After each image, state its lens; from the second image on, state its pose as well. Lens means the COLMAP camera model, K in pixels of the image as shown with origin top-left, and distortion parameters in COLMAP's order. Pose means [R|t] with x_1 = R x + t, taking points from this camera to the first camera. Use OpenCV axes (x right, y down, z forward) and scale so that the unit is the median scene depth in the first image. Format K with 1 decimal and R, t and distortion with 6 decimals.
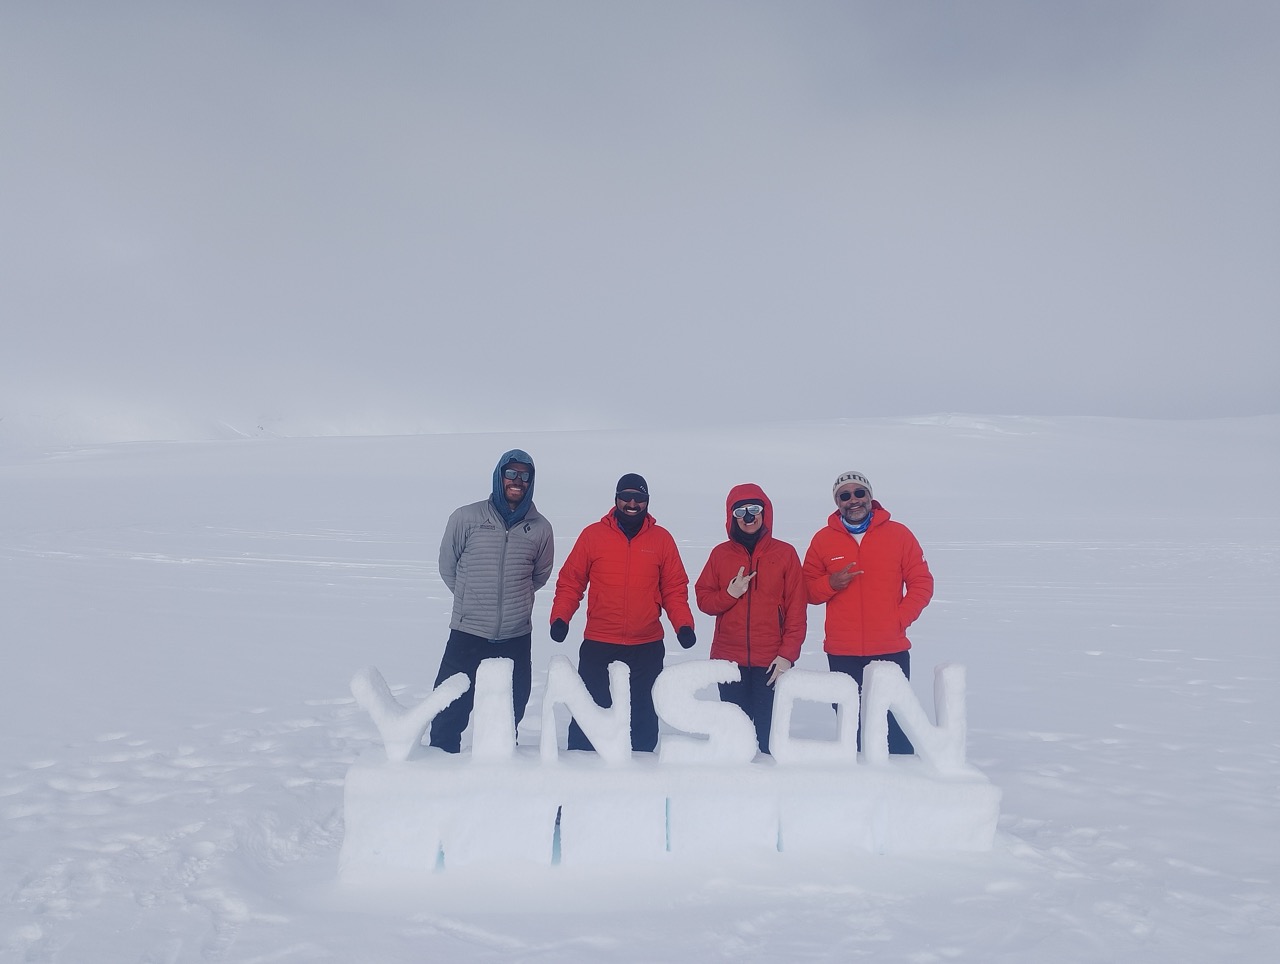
lens RADIAL K [[1000.2, 0, 640.0], [0, 1000.2, 482.0], [0, 0, 1]] dist [0.044653, -0.084722]
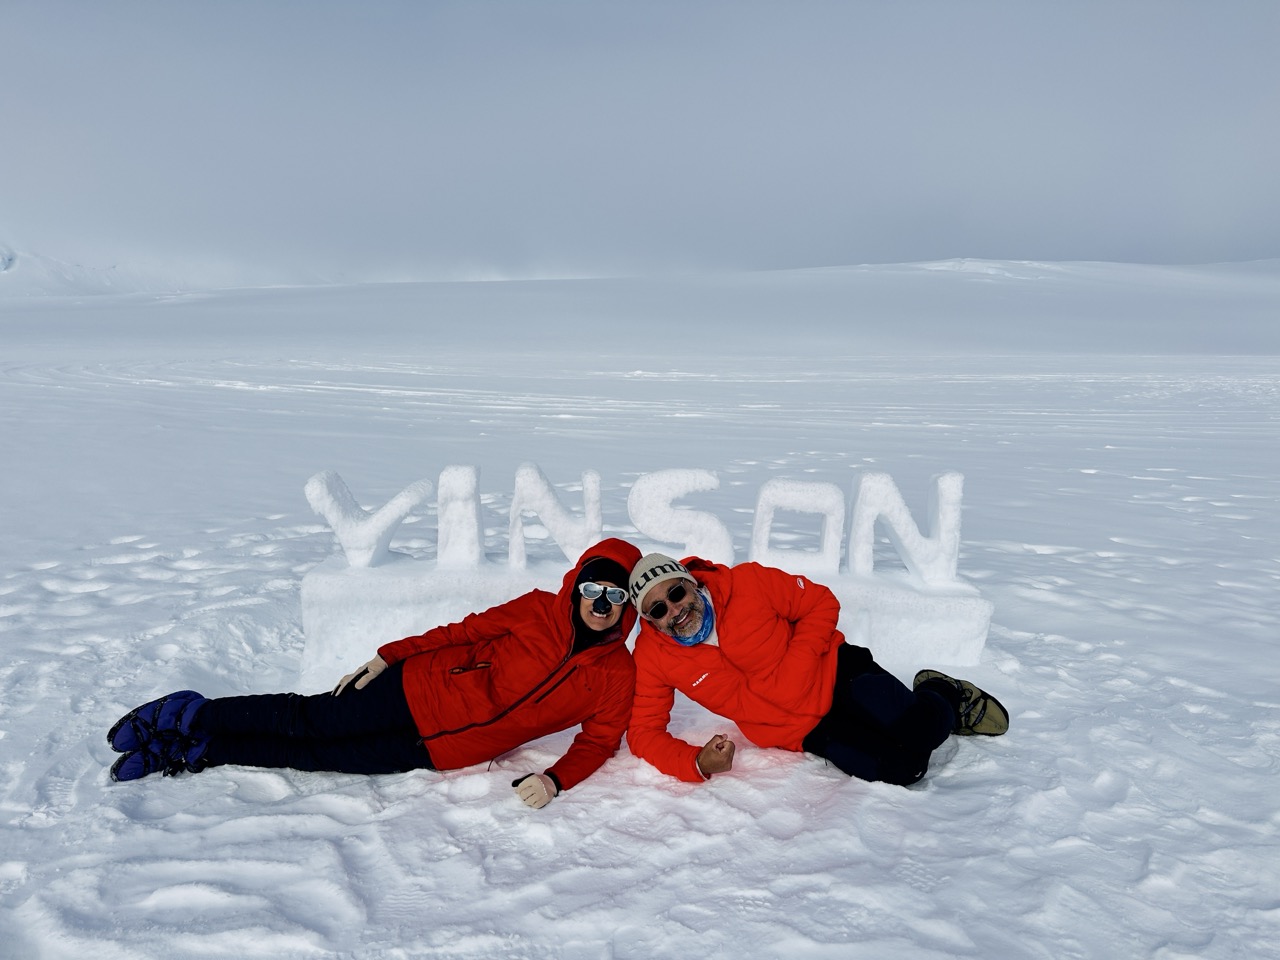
lens RADIAL K [[895.1, 0, 640.0], [0, 895.1, 480.0], [0, 0, 1]] dist [0.007232, -0.001163]
pose [[0.999246, 0.007649, -0.038070, 0.055073], [-0.000860, 0.984526, 0.175236, 0.041431], [0.038822, -0.175071, 0.983790, 0.167397]]
